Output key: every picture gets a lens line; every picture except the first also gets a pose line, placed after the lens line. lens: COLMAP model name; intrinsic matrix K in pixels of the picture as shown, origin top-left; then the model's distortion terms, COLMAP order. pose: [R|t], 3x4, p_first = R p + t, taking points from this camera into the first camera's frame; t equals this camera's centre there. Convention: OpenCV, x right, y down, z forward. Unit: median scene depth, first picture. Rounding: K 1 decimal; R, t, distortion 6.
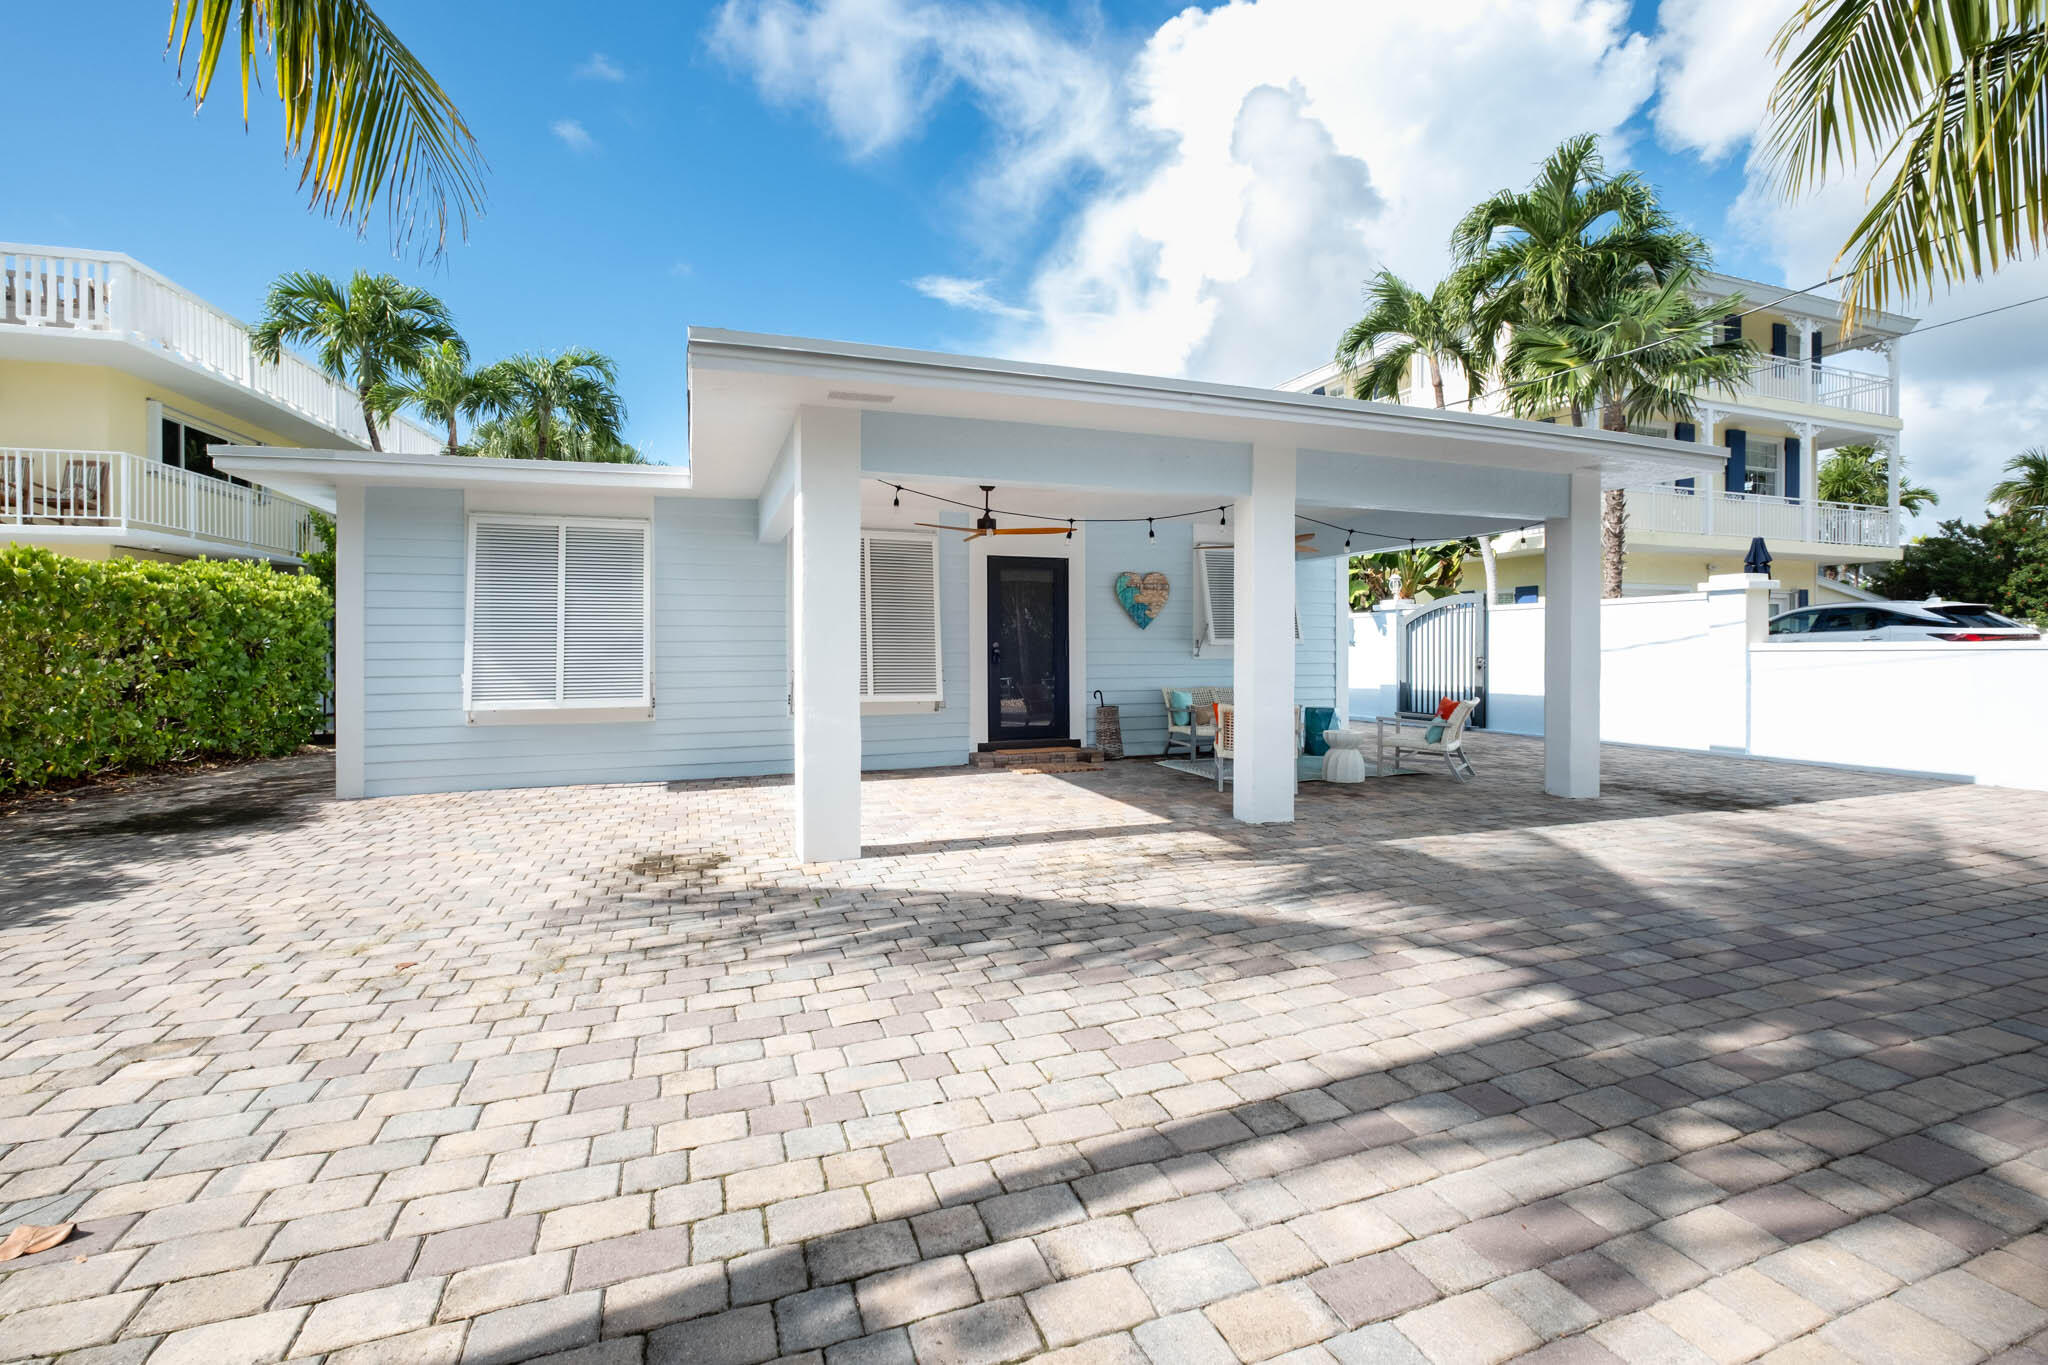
lens RADIAL K [[886.8, 0, 1031.1], [0, 886.8, 671.6], [0, 0, 1]] dist [-0.001820, -0.000185]
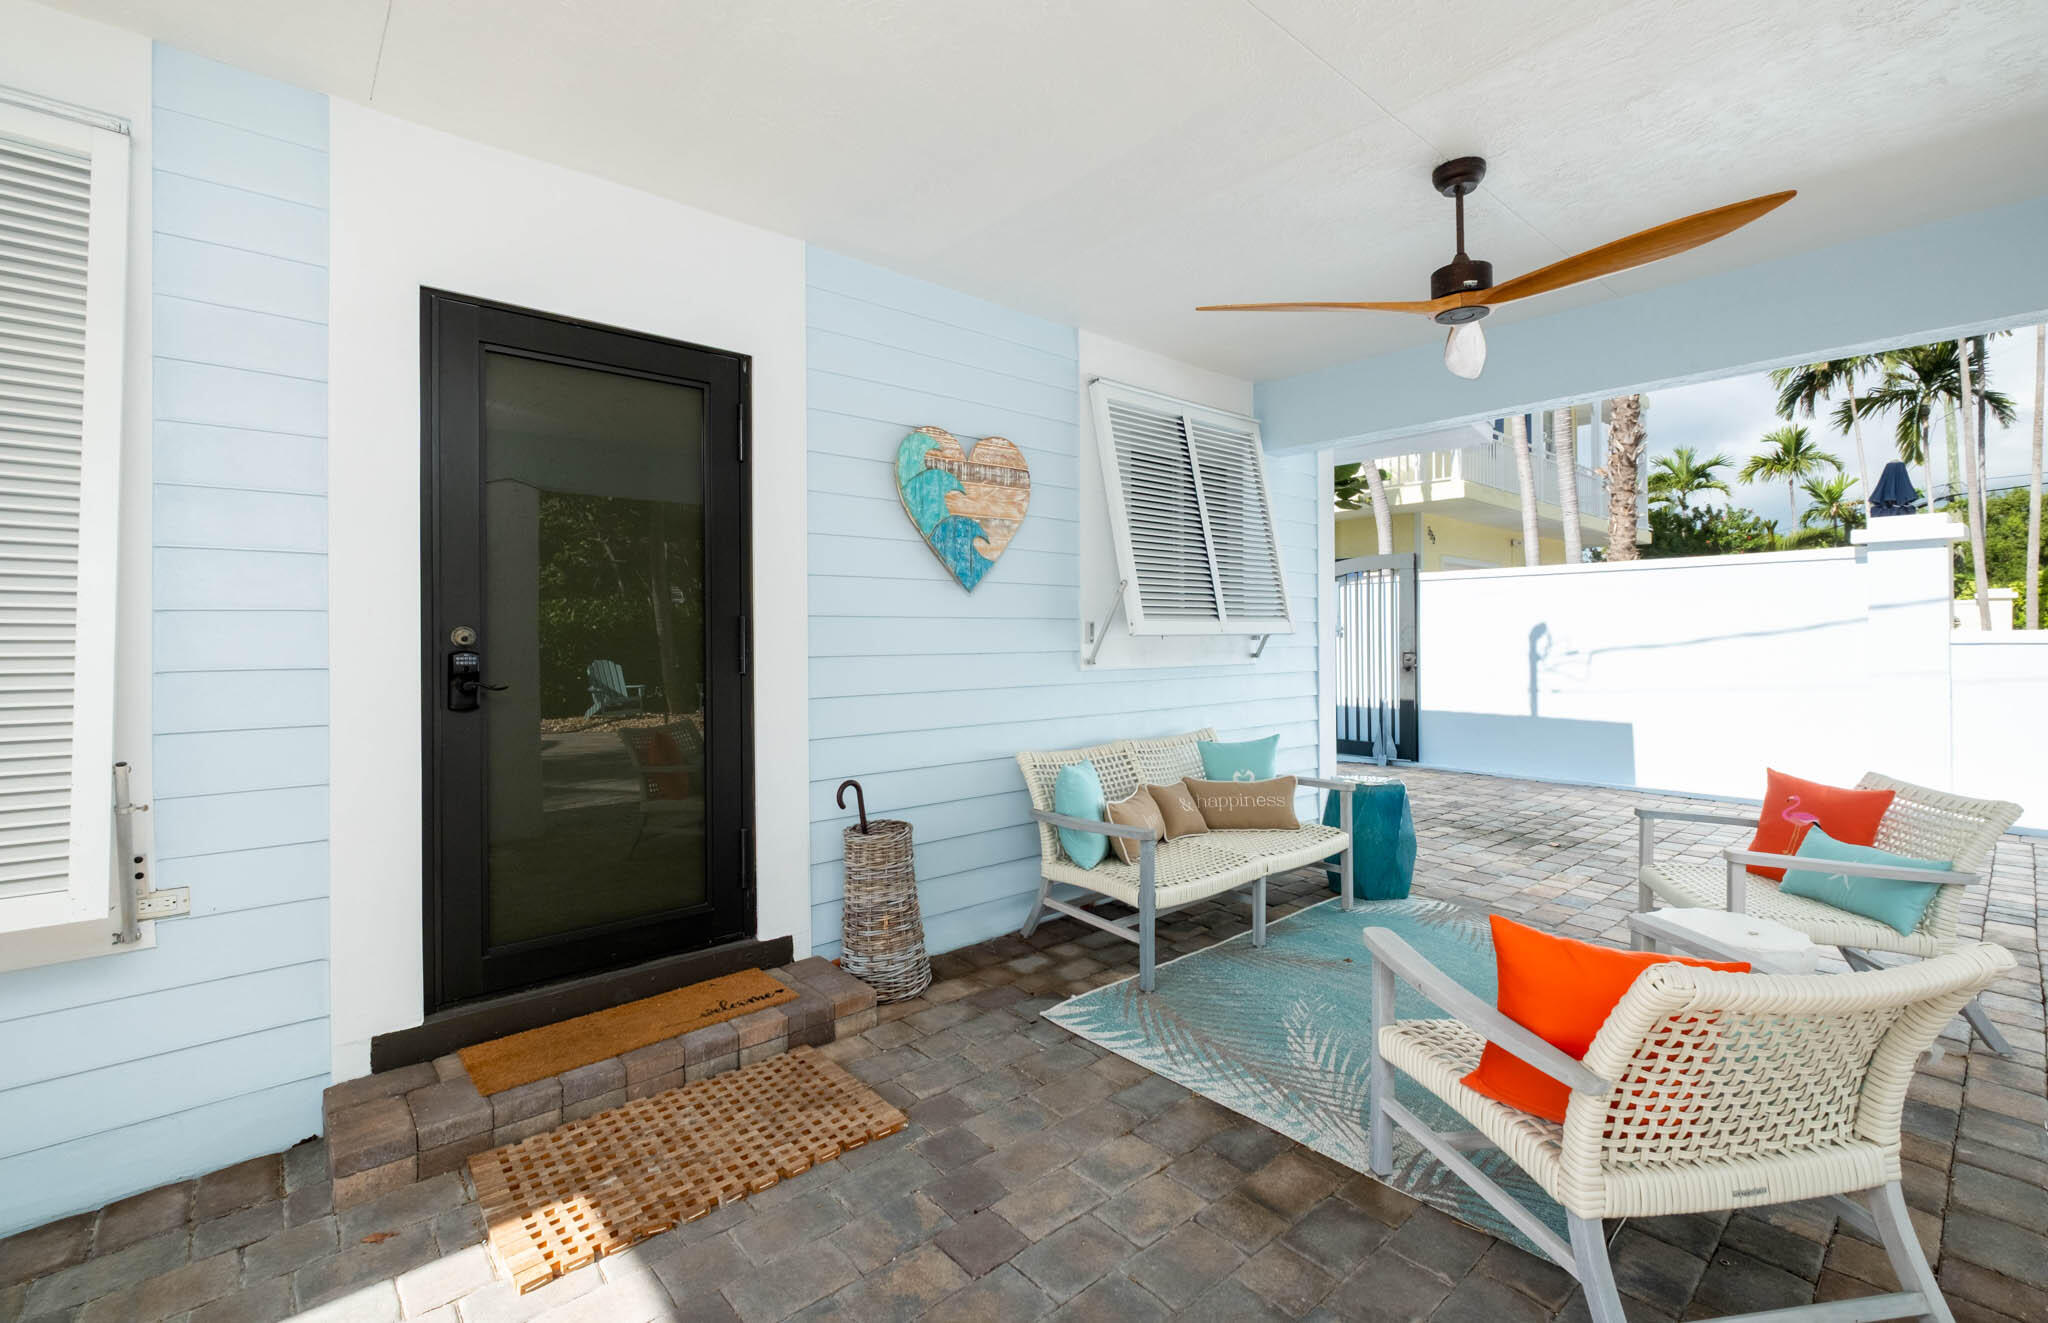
lens RADIAL K [[881.4, 0, 1032.7], [0, 881.4, 654.5], [0, 0, 1]] dist [0.017934, 0.000074]
pose [[0.919425, -0.003468, 0.393249, 0.010951], [0.002164, 0.999991, 0.003760, -0.023945], [-0.393259, -0.002606, 0.919424, 0.669883]]
